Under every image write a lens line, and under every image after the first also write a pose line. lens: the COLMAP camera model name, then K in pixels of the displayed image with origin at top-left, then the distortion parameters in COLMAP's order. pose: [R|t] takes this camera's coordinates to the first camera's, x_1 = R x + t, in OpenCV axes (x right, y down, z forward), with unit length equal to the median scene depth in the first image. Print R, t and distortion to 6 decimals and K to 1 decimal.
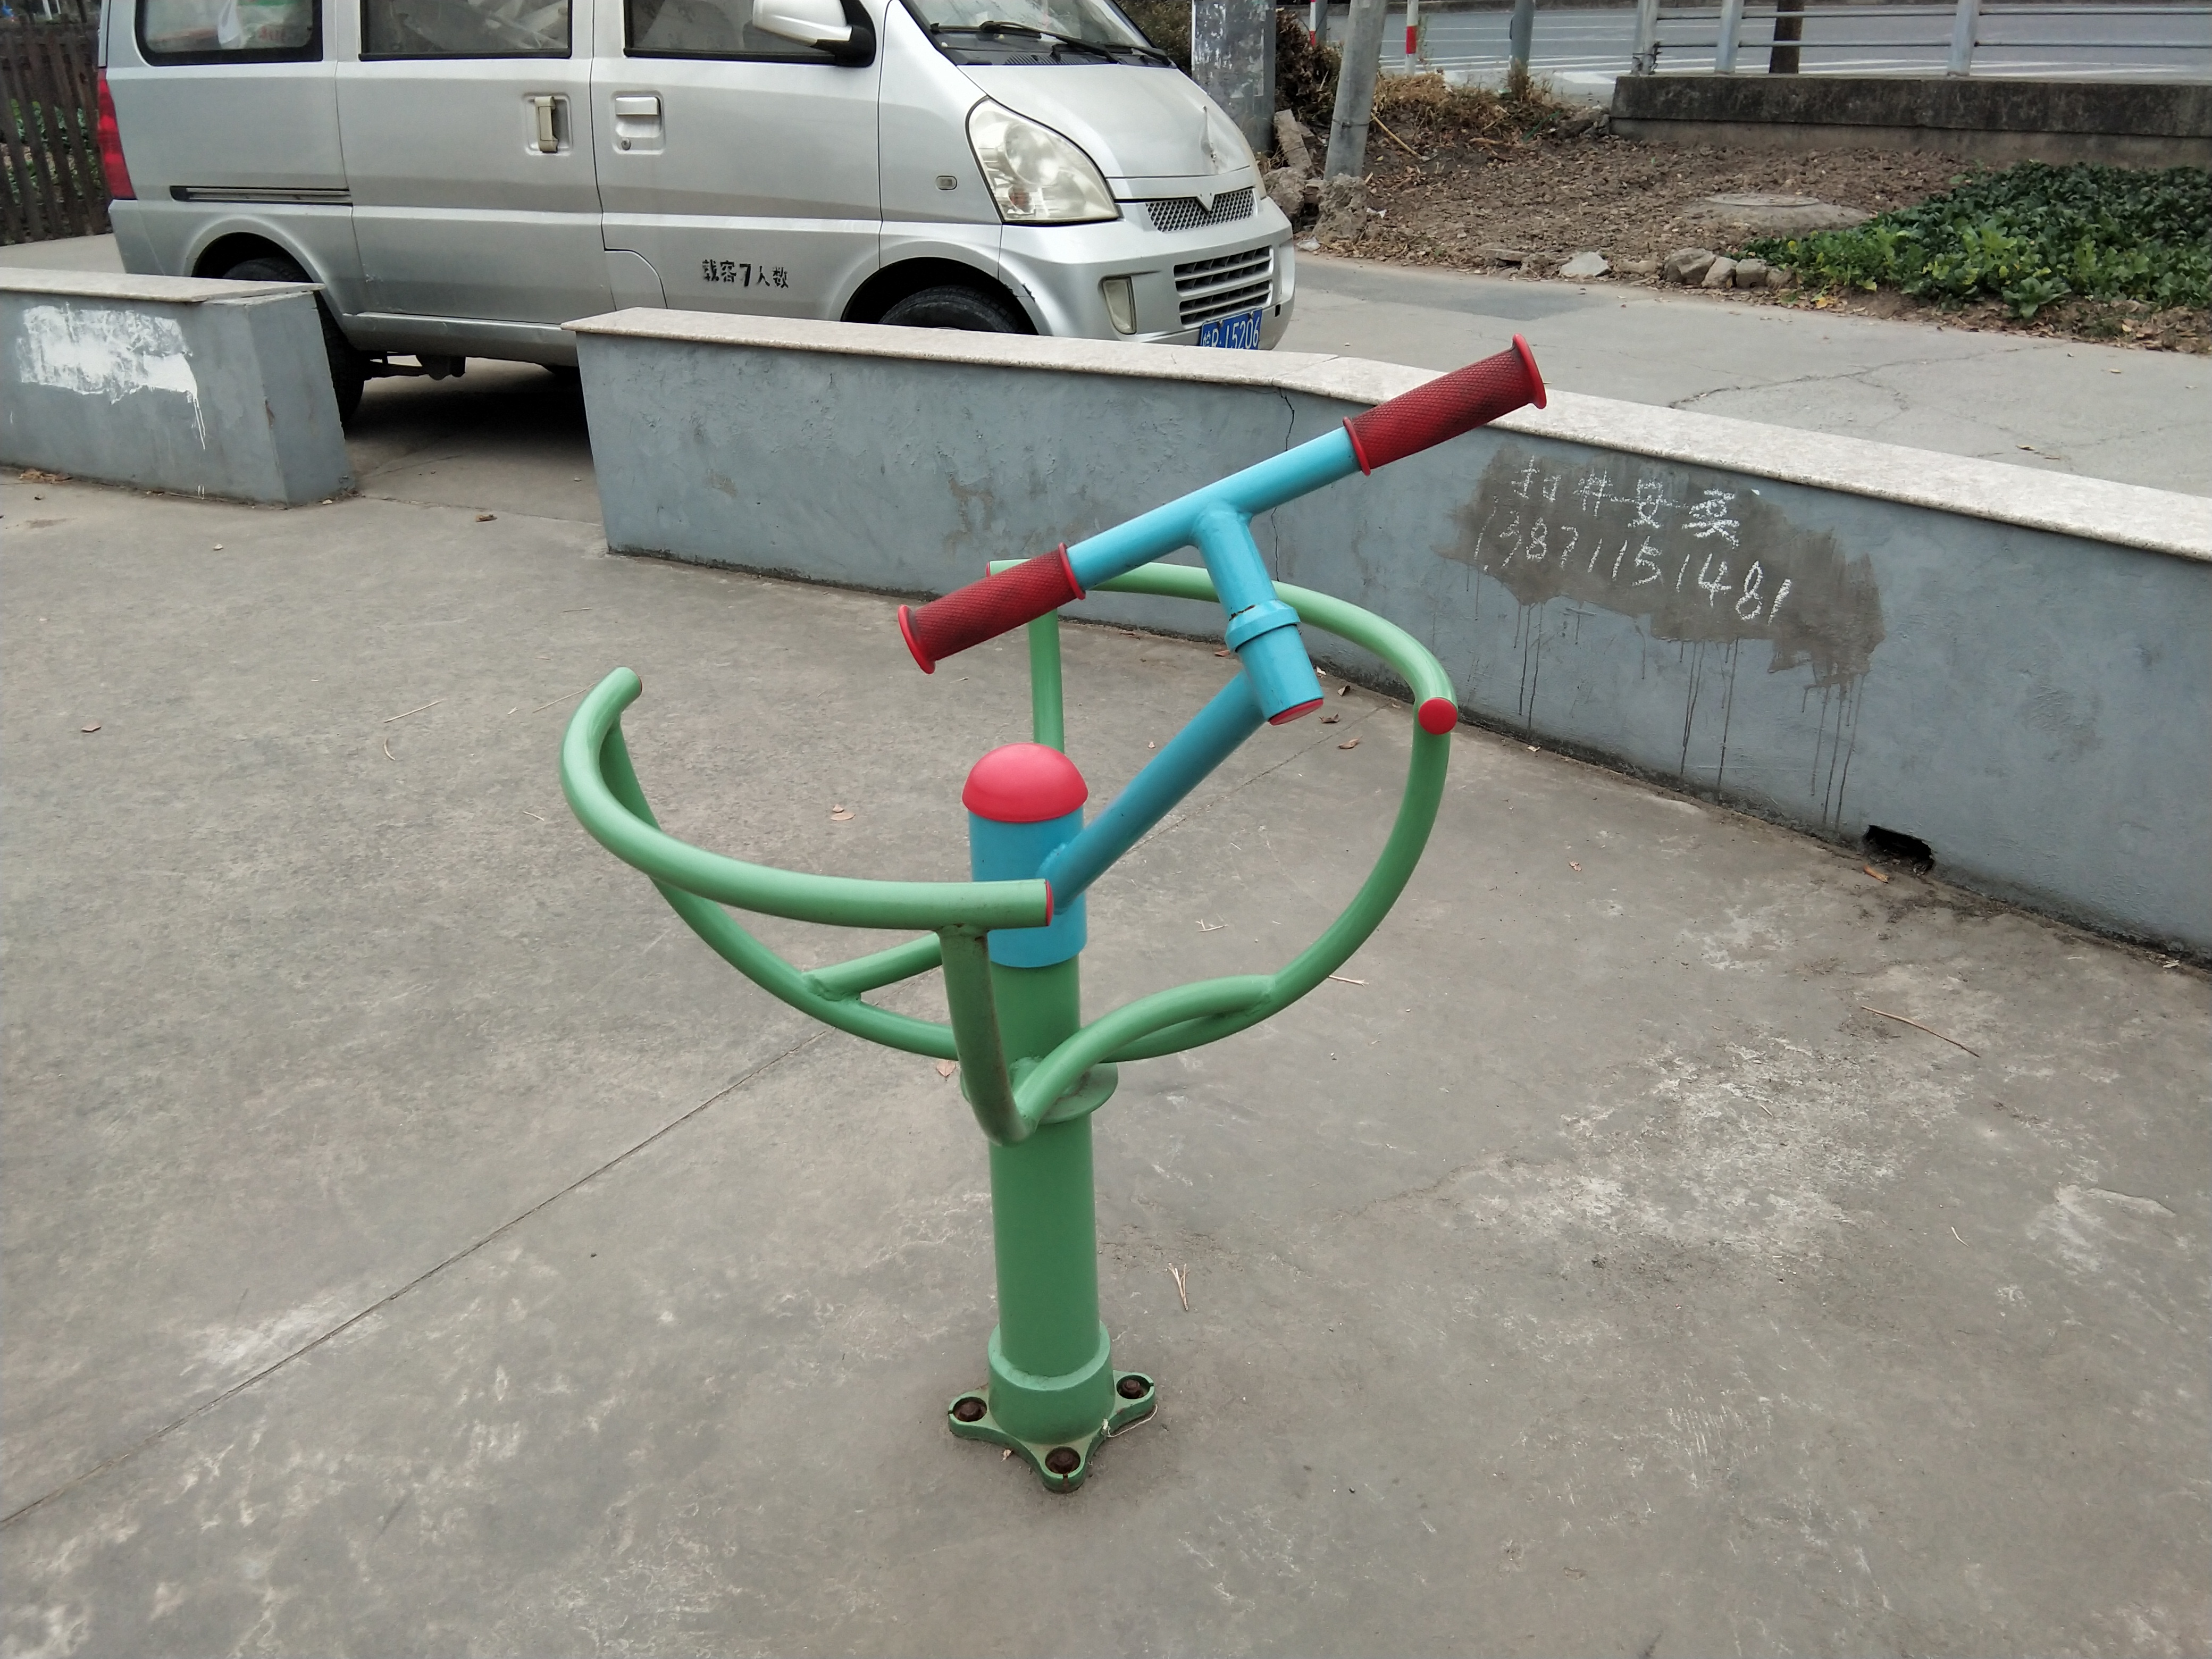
lens RADIAL K [[1703.1, 0, 1066.9], [0, 1703.1, 833.5], [0, 0, 1]] dist [0.110740, -0.126291]
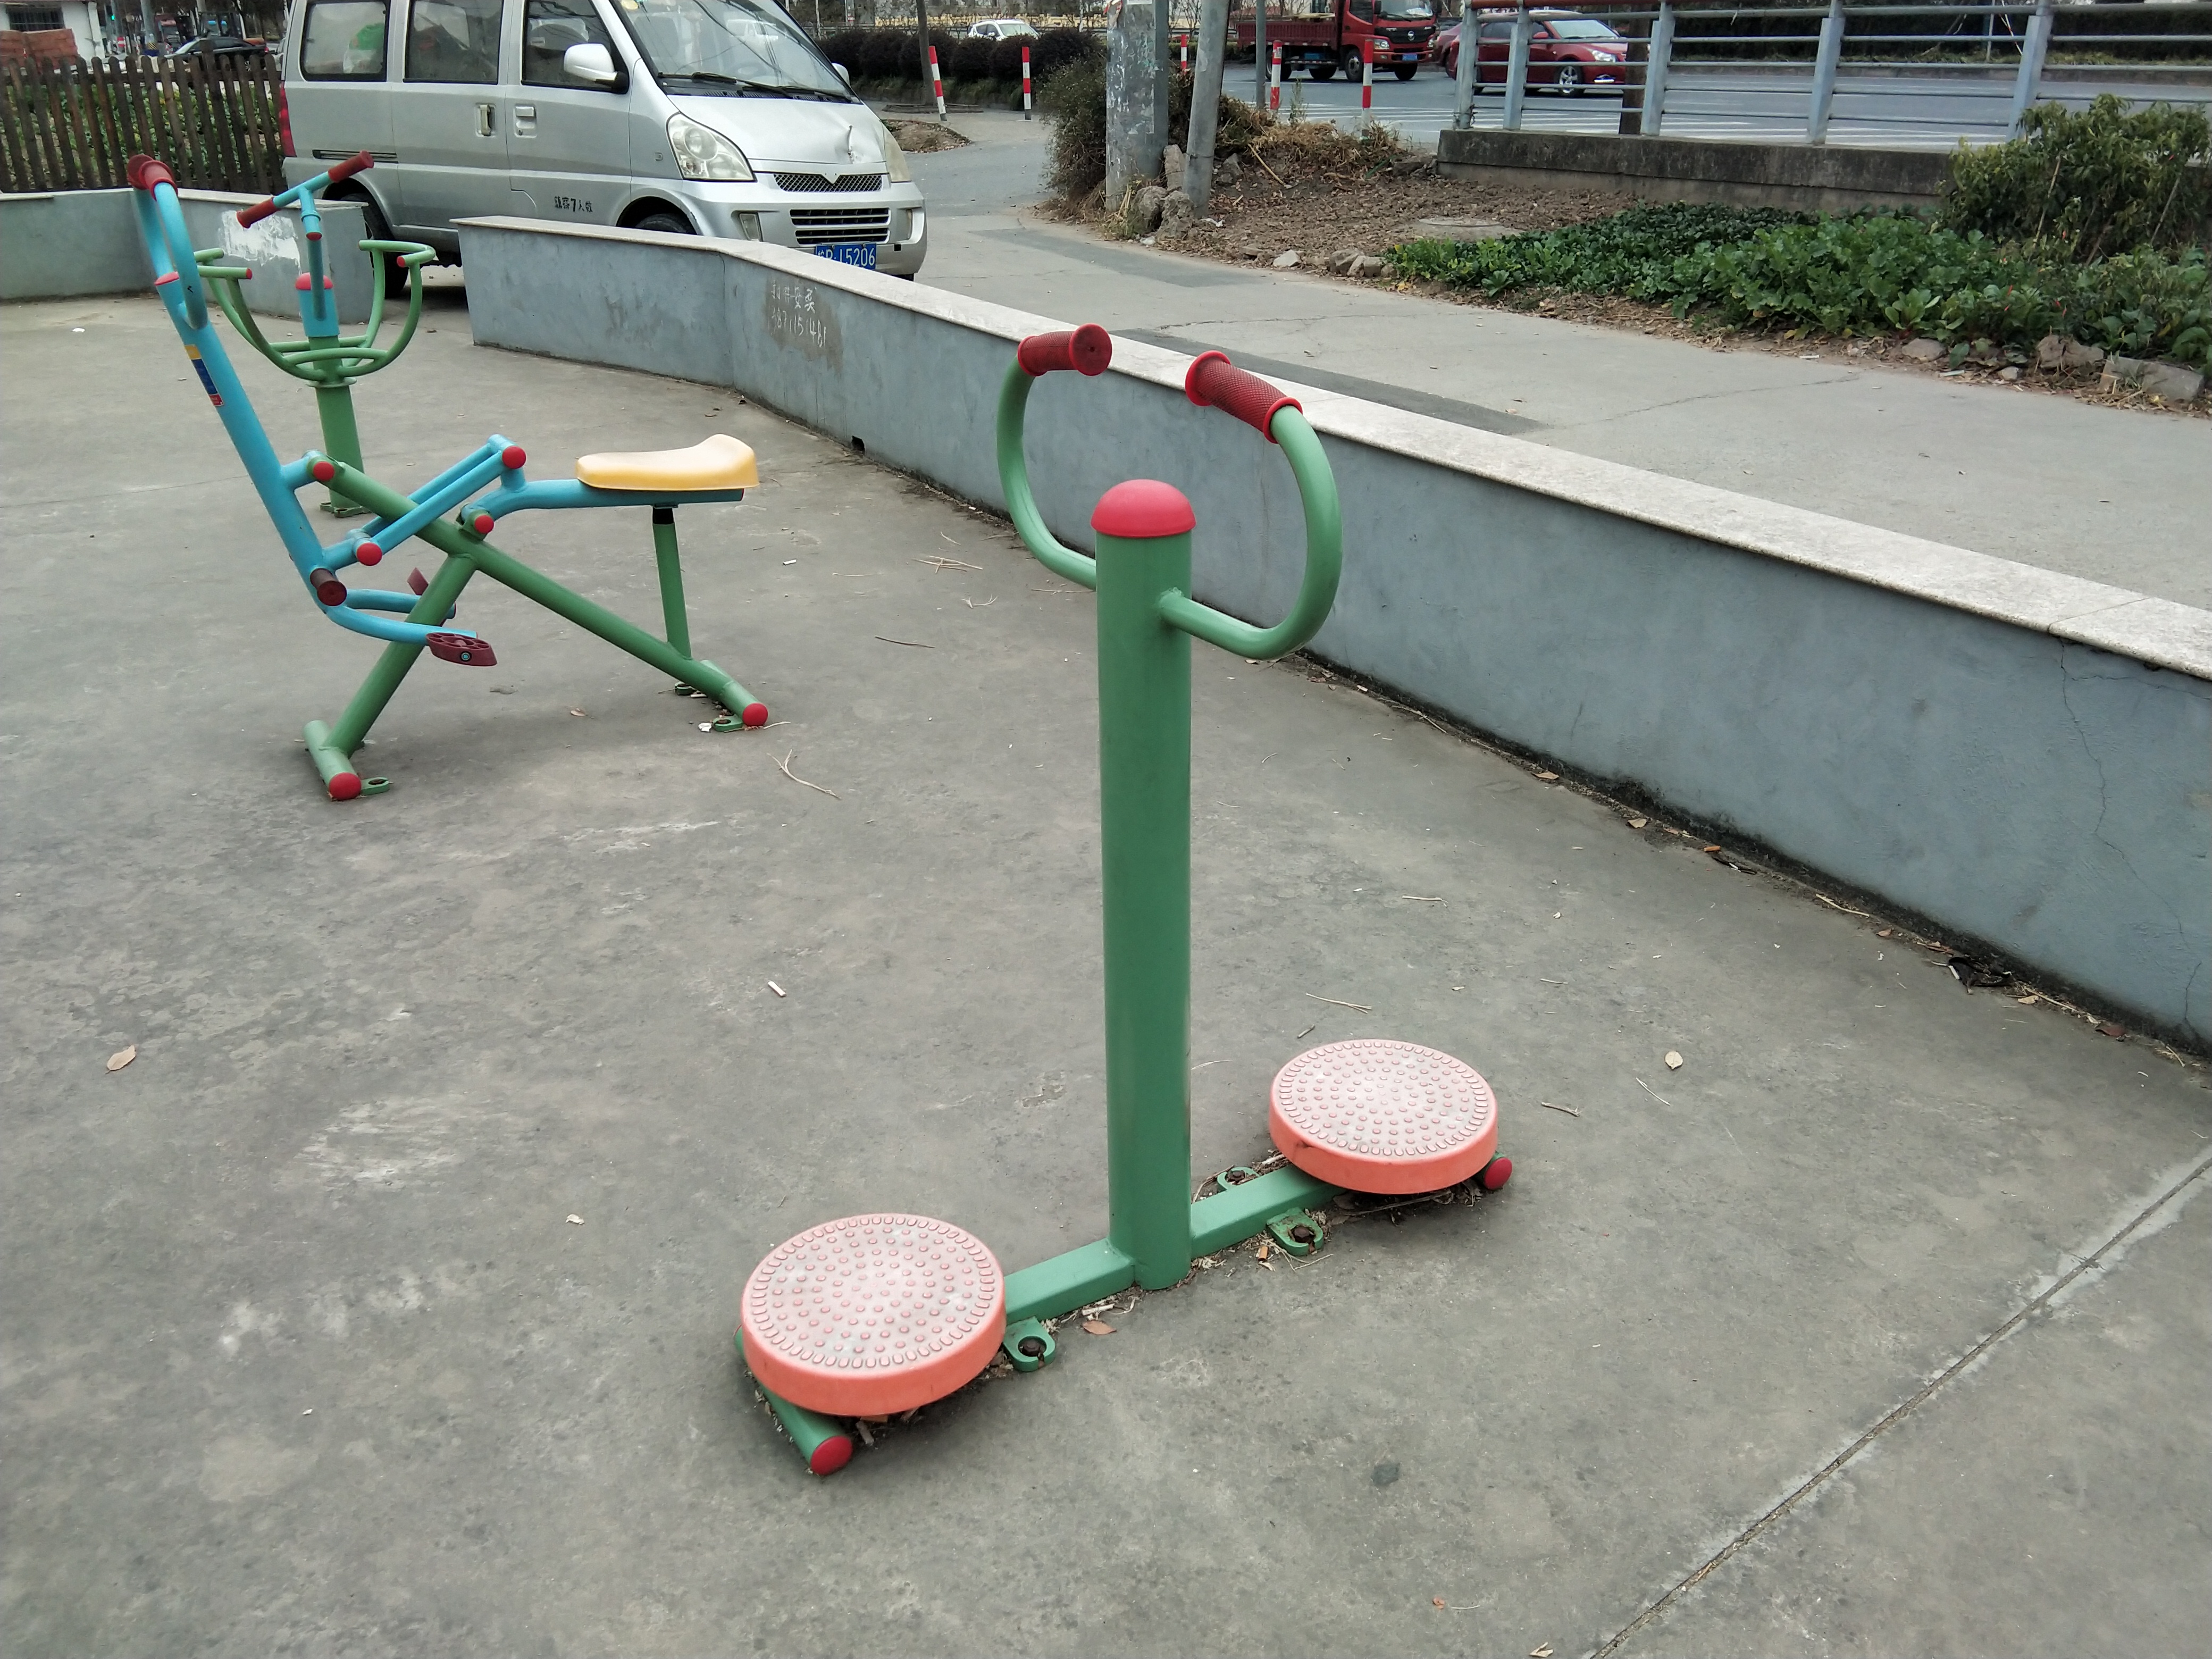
lens RADIAL K [[1703.1, 0, 1066.9], [0, 1703.1, 833.5], [0, 0, 1]] dist [0.110740, -0.126291]
pose [[0.983897, 0.096859, -0.150215, 0.598340], [-0.099940, 0.994908, -0.013078, 0.277056], [0.148183, 0.027880, 0.988567, -0.640905]]
